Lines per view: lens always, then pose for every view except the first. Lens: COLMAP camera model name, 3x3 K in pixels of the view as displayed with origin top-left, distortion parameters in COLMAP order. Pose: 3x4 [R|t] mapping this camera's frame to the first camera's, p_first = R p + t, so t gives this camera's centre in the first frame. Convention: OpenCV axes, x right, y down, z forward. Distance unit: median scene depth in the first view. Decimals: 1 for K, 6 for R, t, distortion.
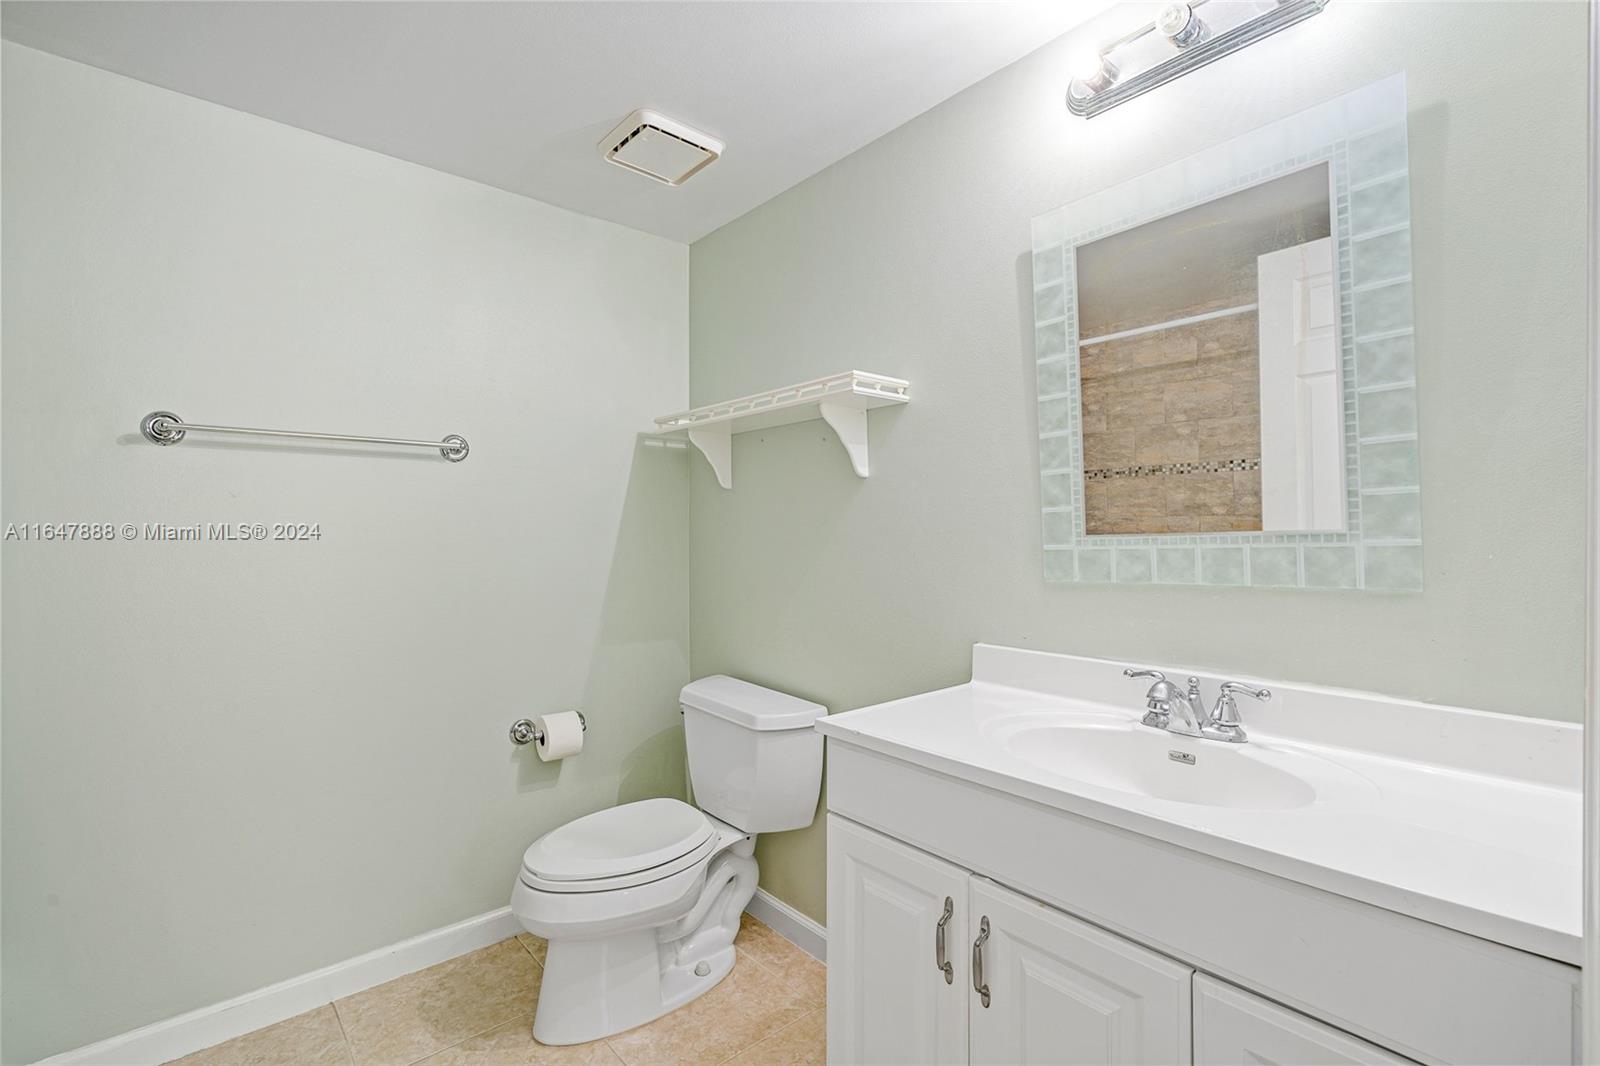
lens RADIAL K [[733.8, 0, 797.1], [0, 733.8, 537.7], [0, 0, 1]] dist [-0.000821, -0.000172]
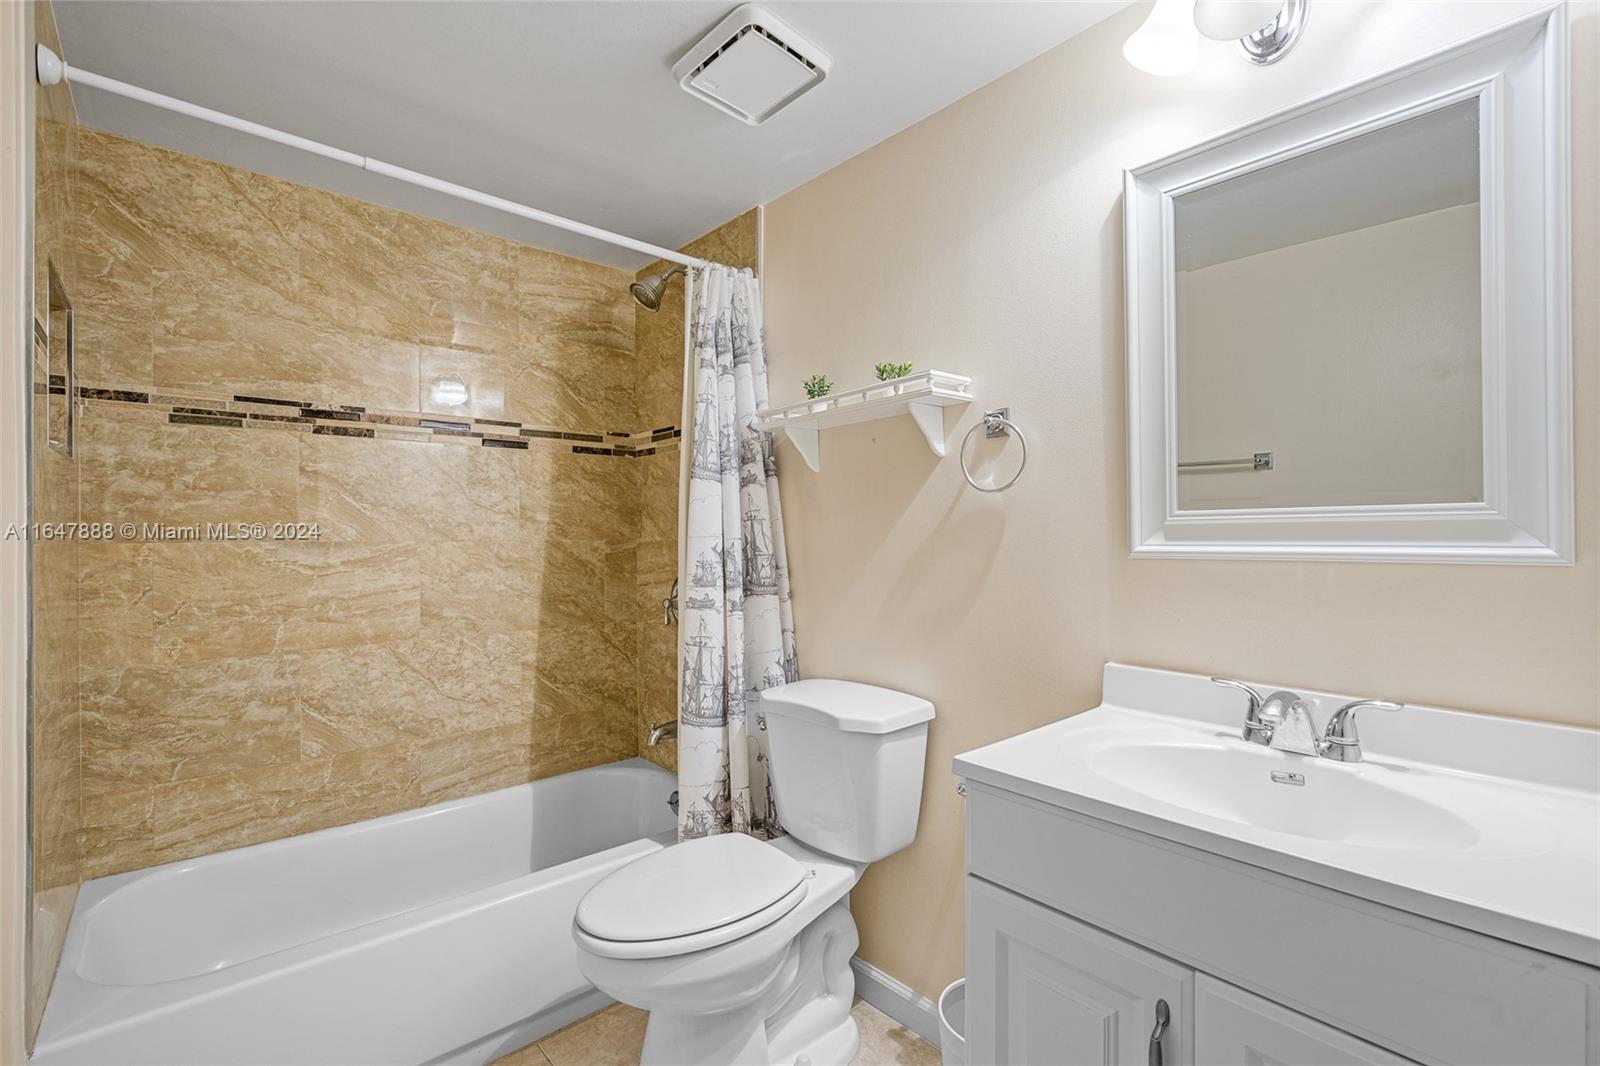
lens RADIAL K [[735.5, 0, 800.0], [0, 735.5, 533.0], [0, 0, 1]] dist [0.001857, 0.000440]
pose [[0.999951, -0.004803, 0.008665, -0.119891], [0.004829, 0.999984, -0.002949, -0.004020], [-0.008651, 0.002991, 0.999958, 0.143957]]
